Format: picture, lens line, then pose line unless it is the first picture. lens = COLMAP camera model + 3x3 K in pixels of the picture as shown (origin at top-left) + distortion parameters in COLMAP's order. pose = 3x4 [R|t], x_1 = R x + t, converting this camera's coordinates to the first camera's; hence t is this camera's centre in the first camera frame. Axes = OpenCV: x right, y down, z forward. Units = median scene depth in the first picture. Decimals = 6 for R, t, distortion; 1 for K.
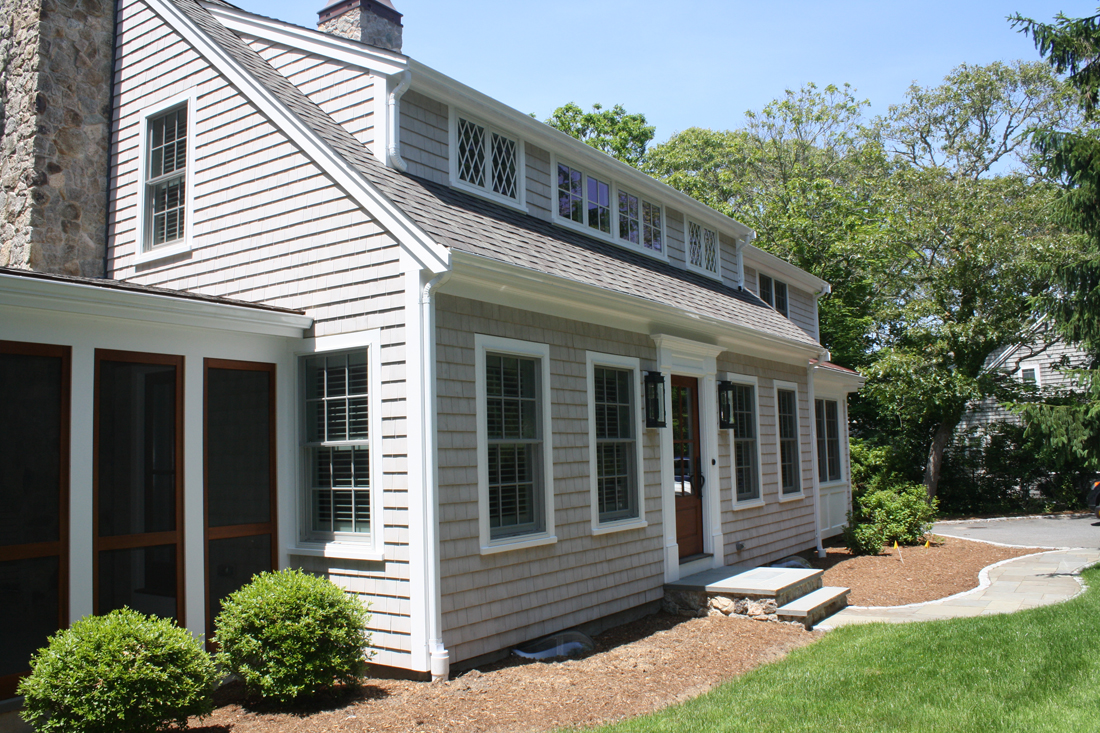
lens RADIAL K [[924.0, 0, 547.0], [0, 924.0, 367.2], [0, 0, 1]] dist [-0.141177, 0.089708]
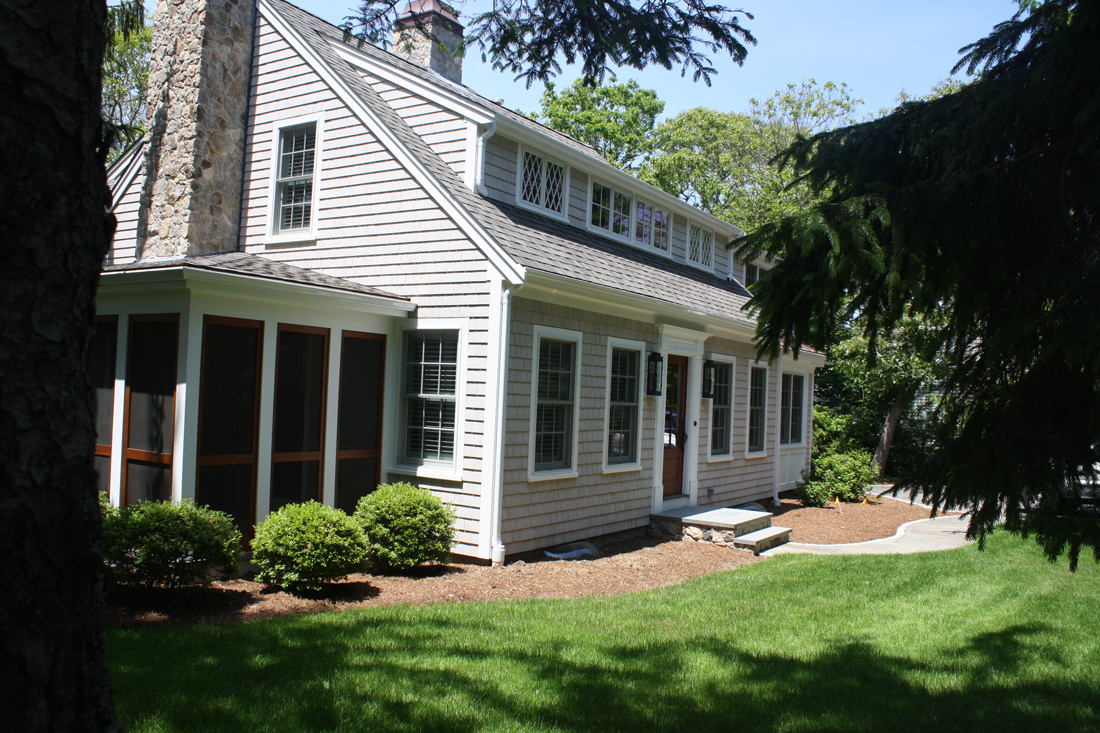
lens RADIAL K [[924.0, 0, 555.1], [0, 924.0, 365.5], [0, 0, 1]] dist [-0.141177, 0.089708]
pose [[0.996970, 0.072857, 0.027255, -0.066163], [-0.074471, 0.995179, 0.063822, -0.054636], [-0.022474, -0.065658, 0.997589, -0.328201]]
